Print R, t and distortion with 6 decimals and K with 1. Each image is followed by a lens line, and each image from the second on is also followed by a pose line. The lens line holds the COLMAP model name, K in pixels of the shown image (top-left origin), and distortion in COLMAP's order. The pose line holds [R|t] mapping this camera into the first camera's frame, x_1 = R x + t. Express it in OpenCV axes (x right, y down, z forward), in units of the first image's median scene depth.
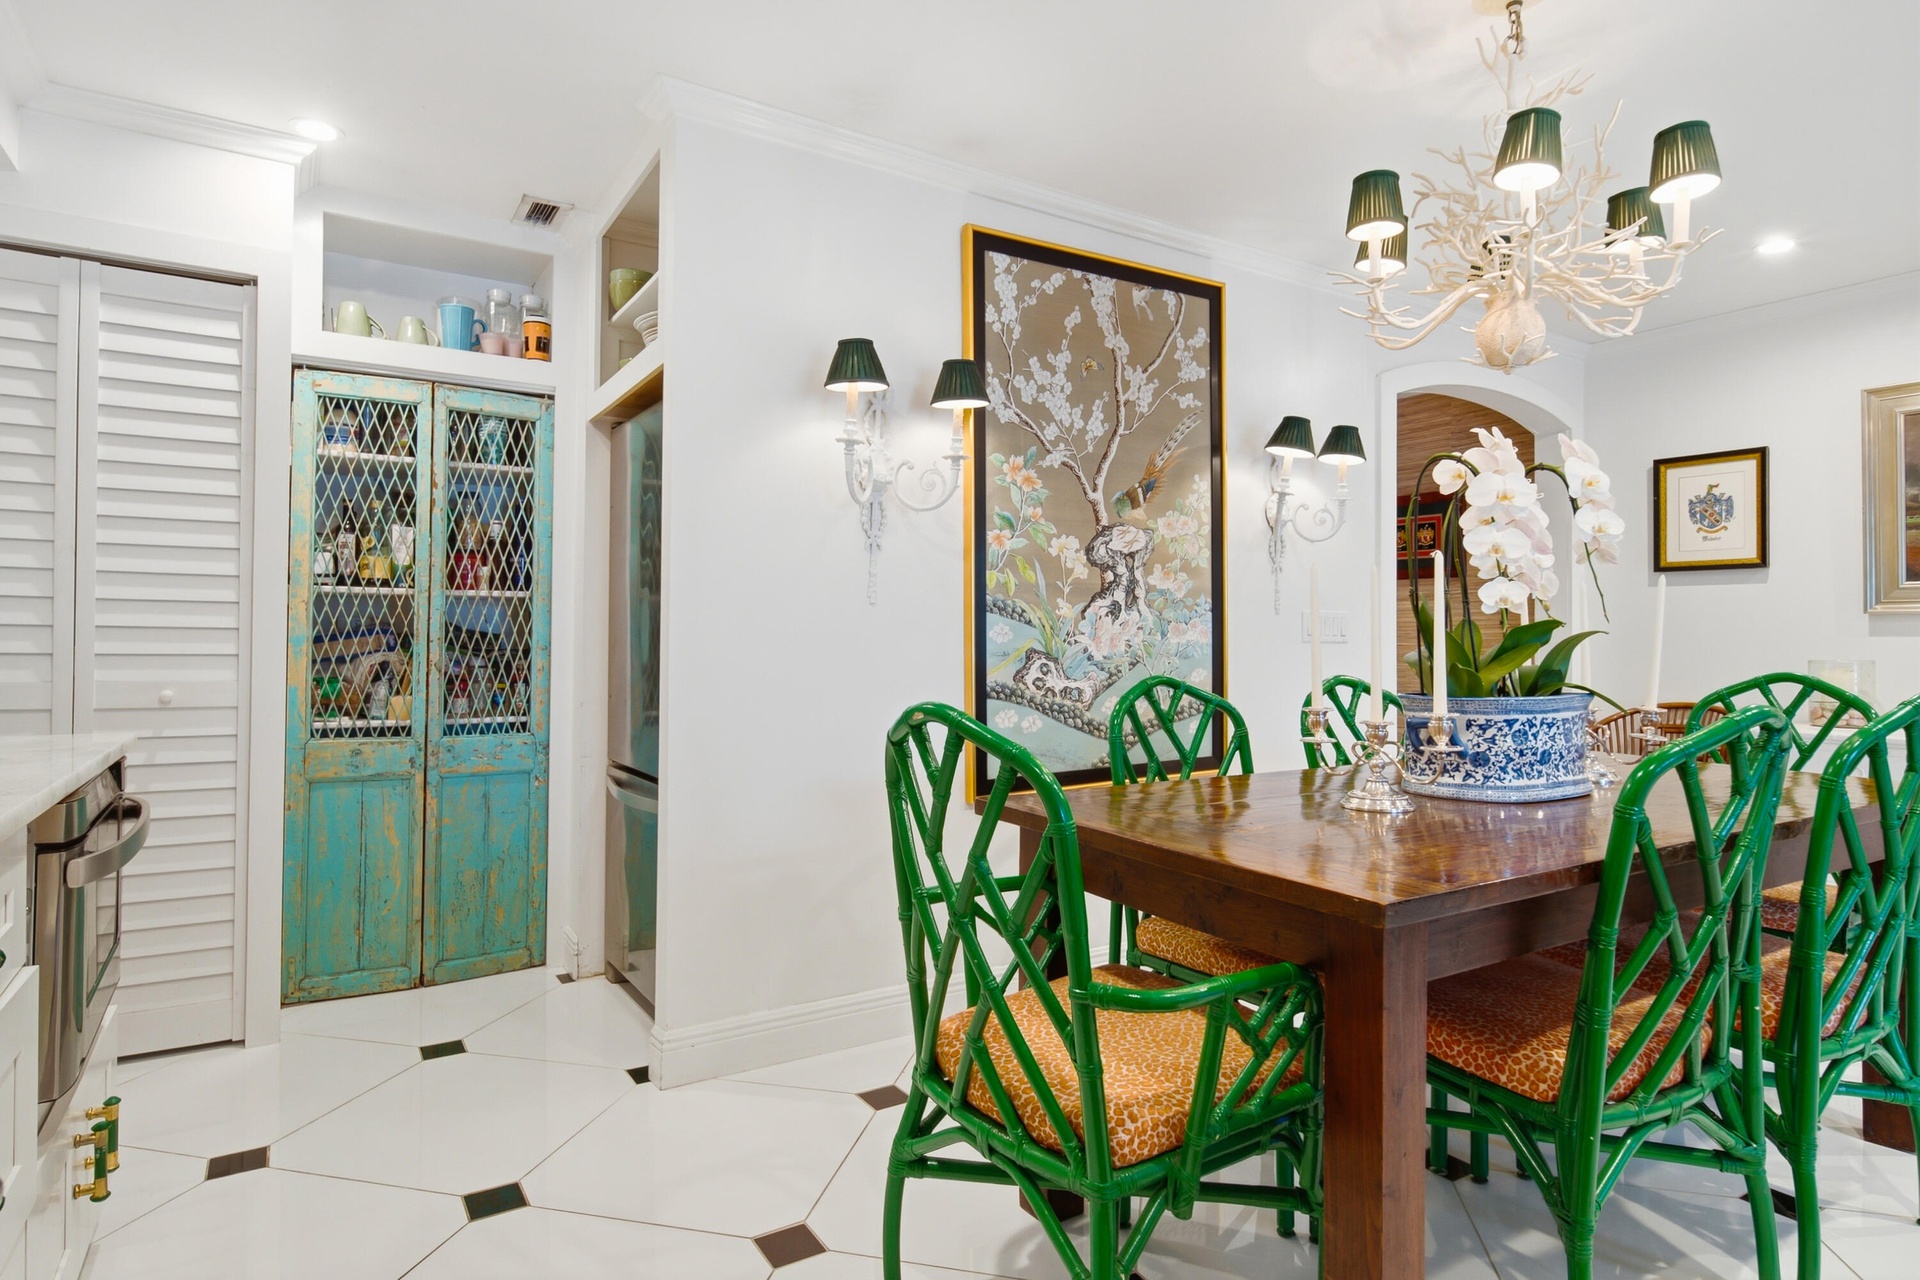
lens RADIAL K [[1084.3, 0, 960.0], [0, 1084.3, 640.0], [0, 0, 1]] dist [0.002457, 0.001026]
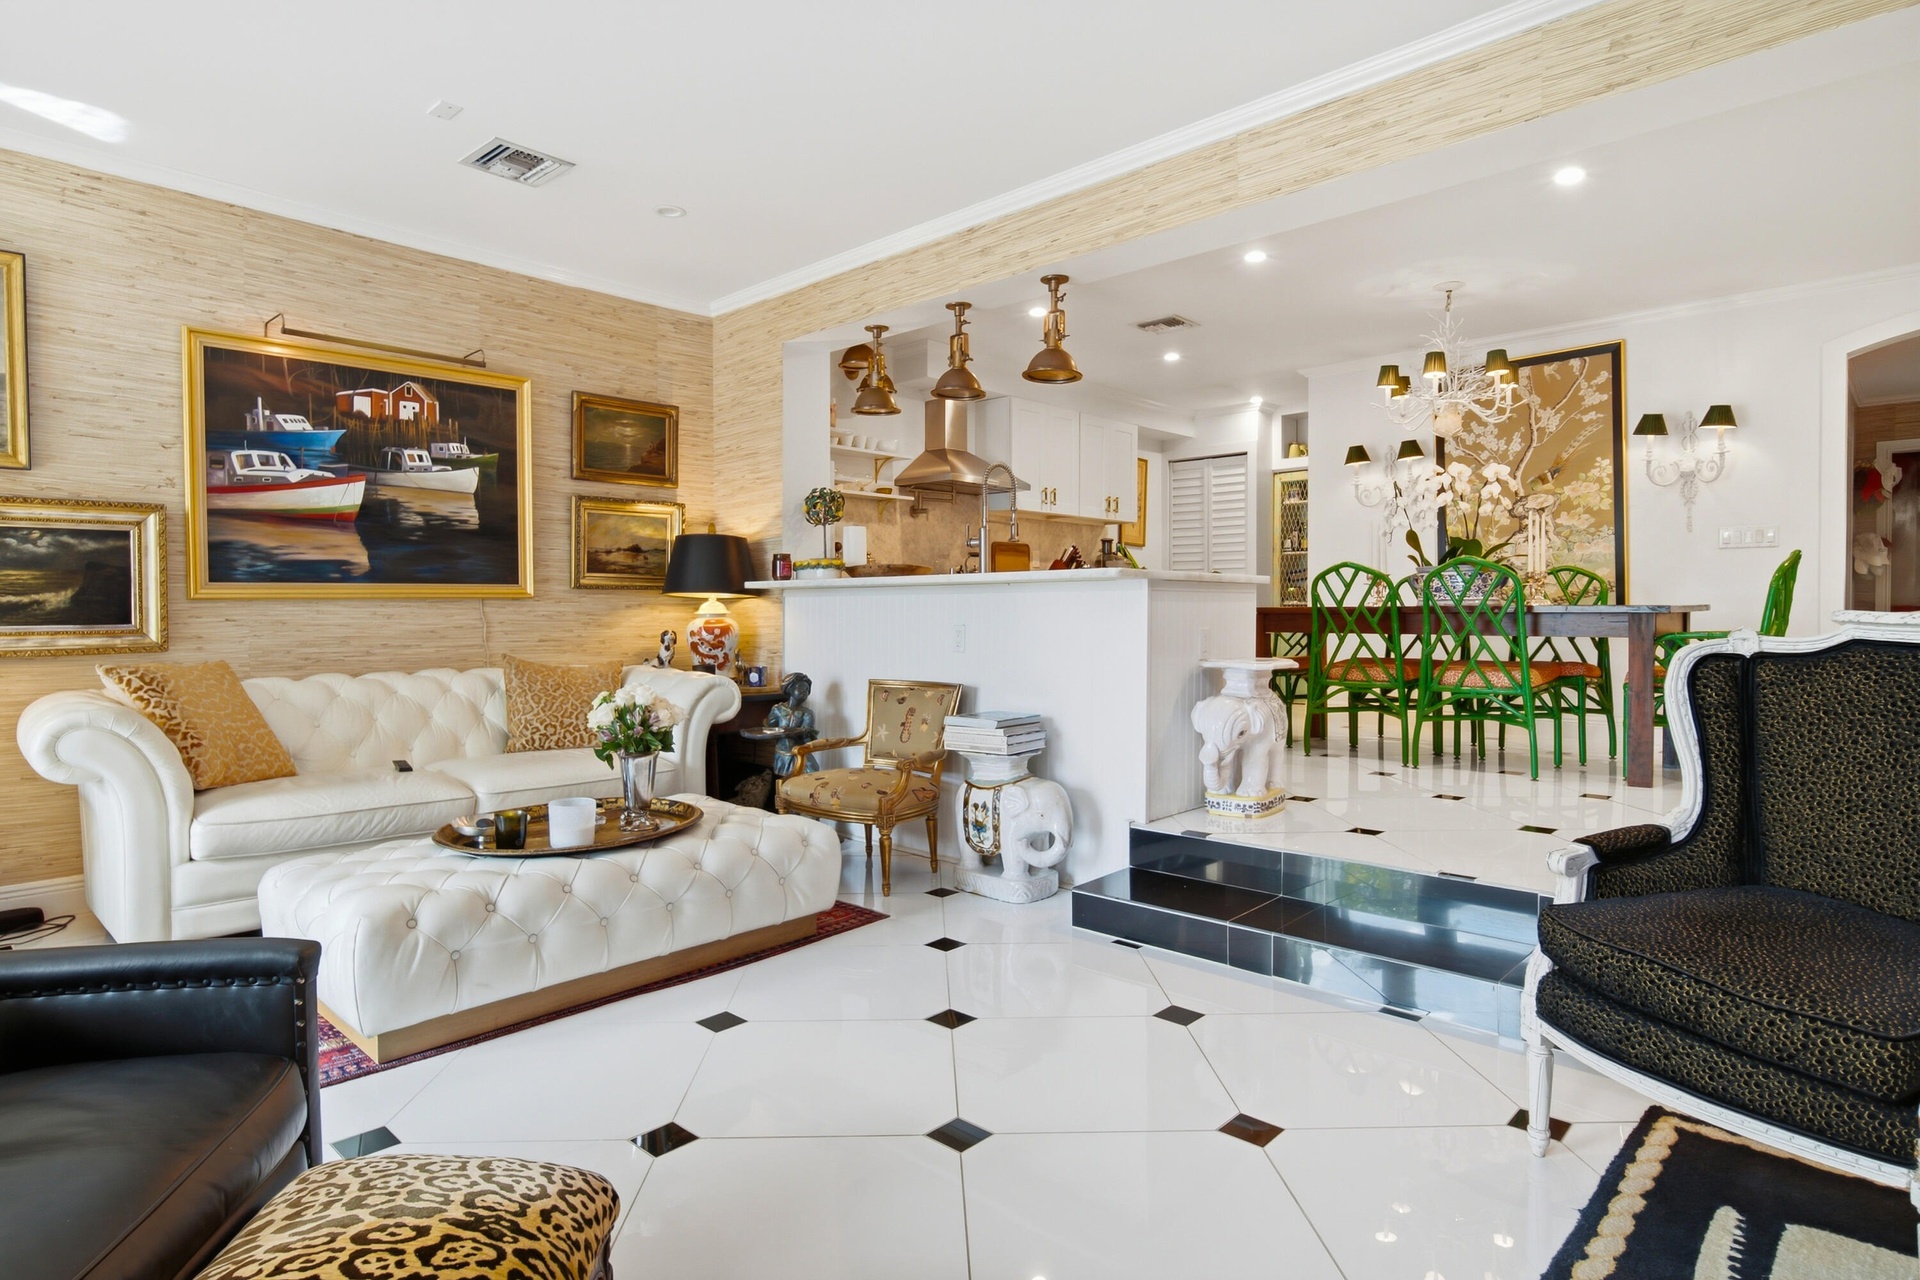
lens RADIAL K [[1044.3, 0, 961.9], [0, 1044.3, 627.3], [0, 0, 1]] dist [0.000151, 0.001072]
pose [[0.254454, 0.013803, -0.966986, 1.683131], [0.018263, 0.999651, 0.019075, 0.075548], [0.966913, -0.022513, 0.254113, -0.452940]]
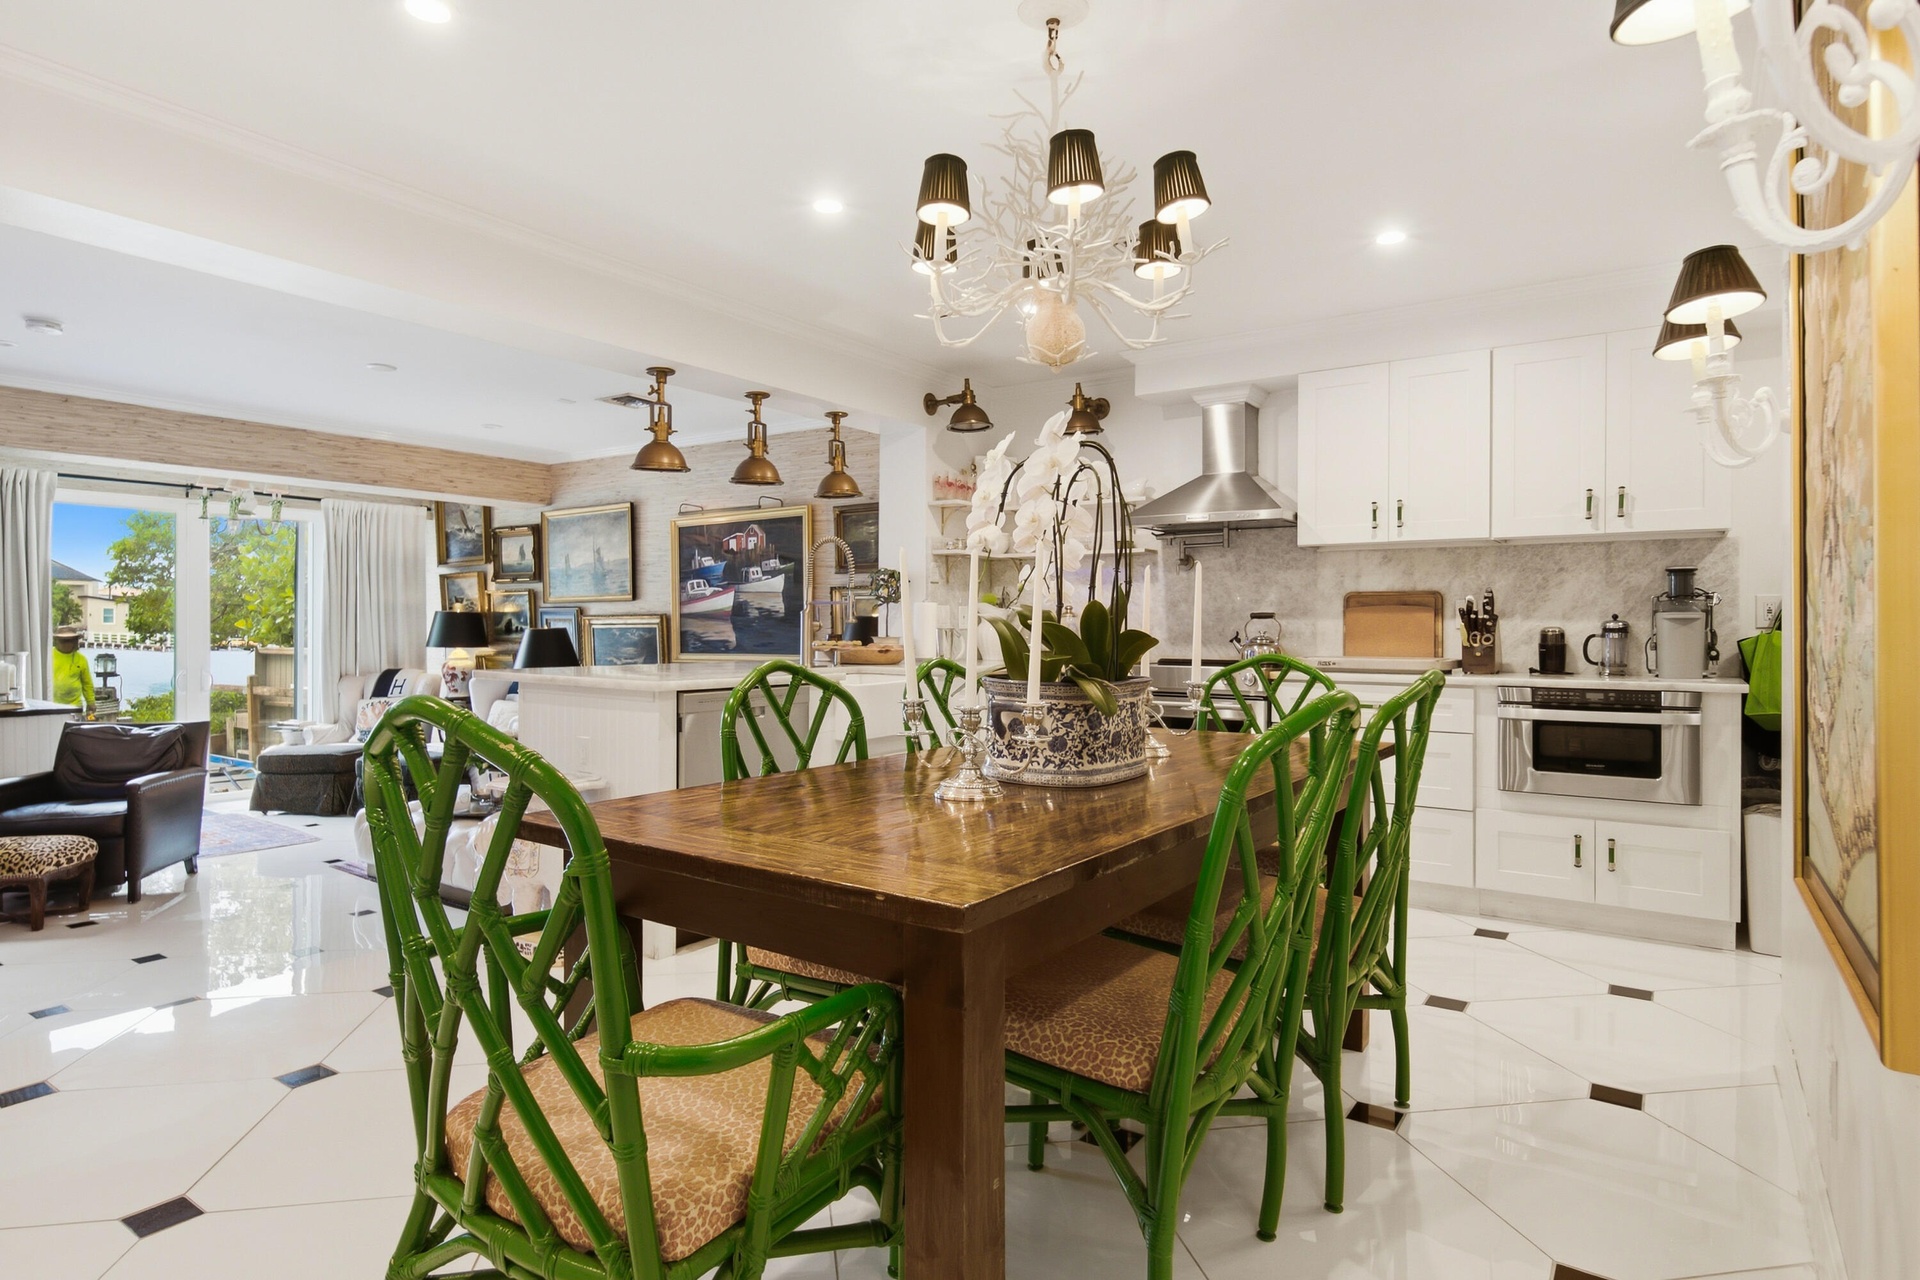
lens RADIAL K [[1022.2, 0, 960.0], [0, 1022.2, 640.0], [0, 0, 1]] dist [0.016074, 0.000159]
pose [[-0.924031, -0.002007, -0.382312, 0.629687], [-0.000847, 0.999995, -0.003202, 0.012080], [0.382316, -0.002634, -0.924028, 1.209126]]
